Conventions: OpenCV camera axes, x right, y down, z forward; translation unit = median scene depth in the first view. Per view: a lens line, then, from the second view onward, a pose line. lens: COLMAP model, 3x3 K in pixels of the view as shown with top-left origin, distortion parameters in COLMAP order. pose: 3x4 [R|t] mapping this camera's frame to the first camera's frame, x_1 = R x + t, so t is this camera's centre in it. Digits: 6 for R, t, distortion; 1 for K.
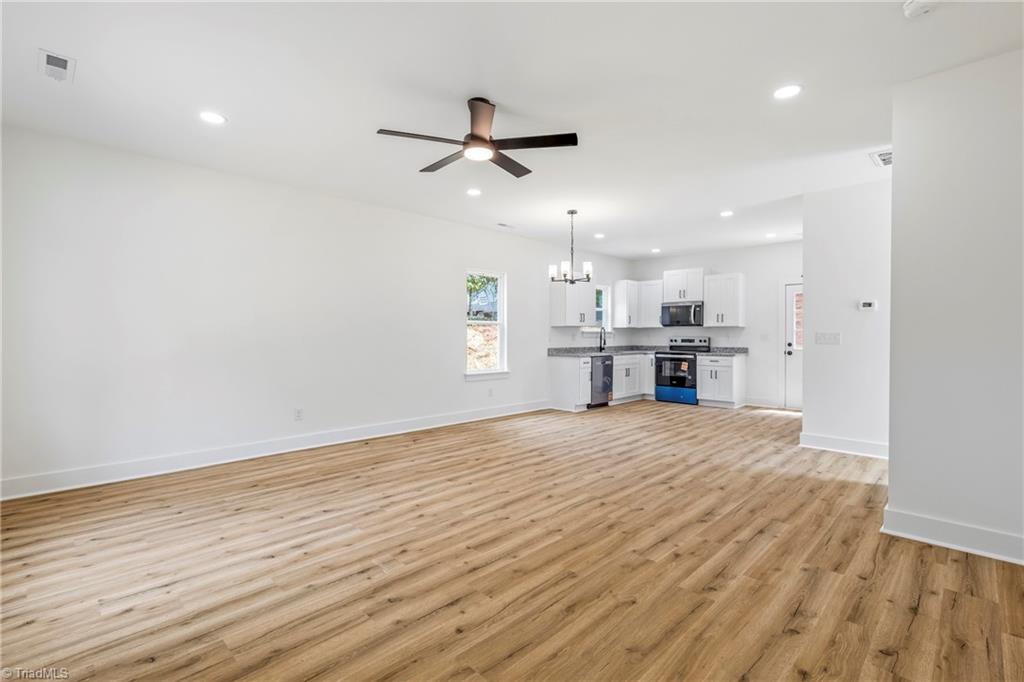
lens RADIAL K [[473.7, 0, 512.2], [0, 473.7, 339.2], [0, 0, 1]] dist [0.004846, -0.000102]
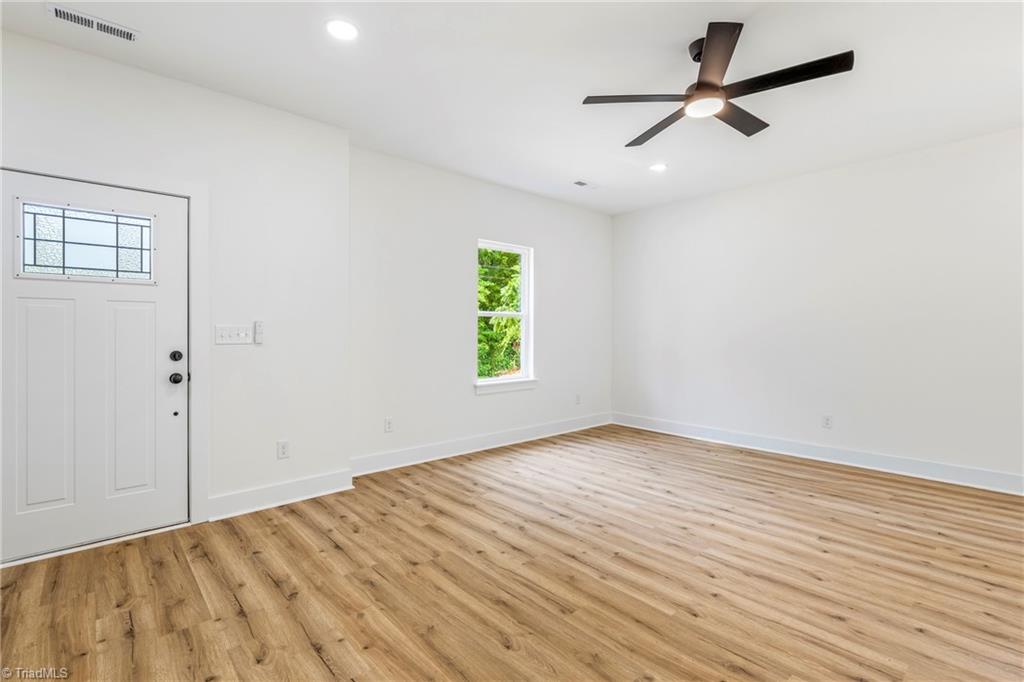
lens RADIAL K [[473.7, 0, 513.5], [0, 473.7, 333.9], [0, 0, 1]] dist [0.004846, -0.000102]
pose [[-0.067259, 0.000910, -0.997735, 0.725841], [-0.009995, 0.999949, 0.001586, -0.004433], [0.997686, 0.010079, -0.067246, 0.699634]]
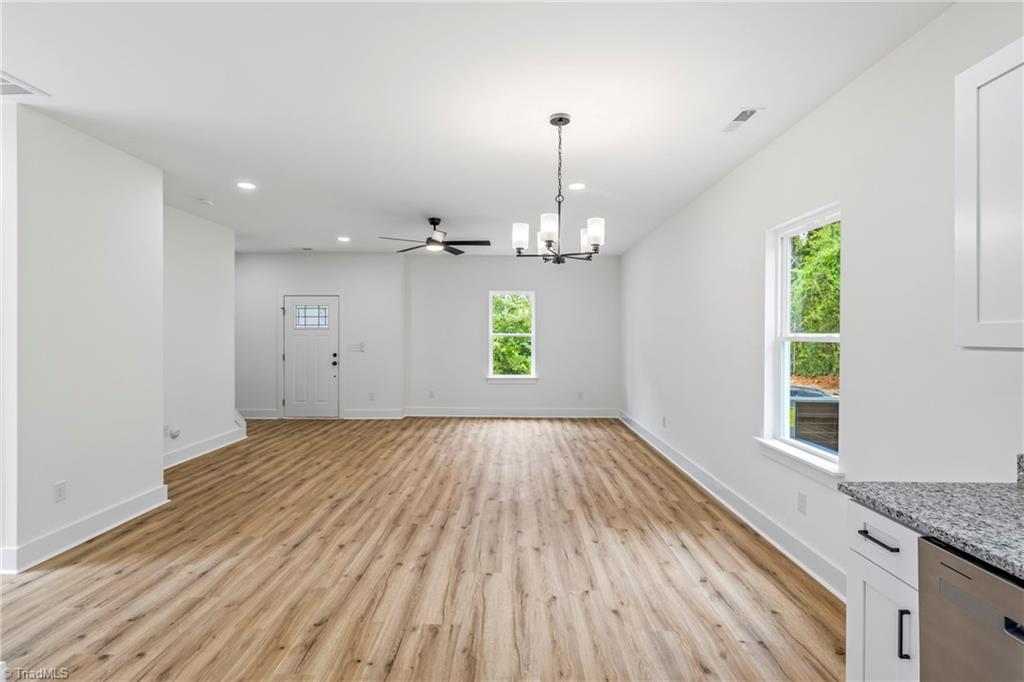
lens RADIAL K [[465.2, 0, 512.4], [0, 465.2, 338.3], [0, 0, 1]] dist [-0.000536, 0.000234]
pose [[-0.711182, -0.002516, -0.703003, 0.900014], [-0.012859, 0.999873, 0.009430, -0.075591], [0.702890, 0.015746, -0.711124, 2.329274]]
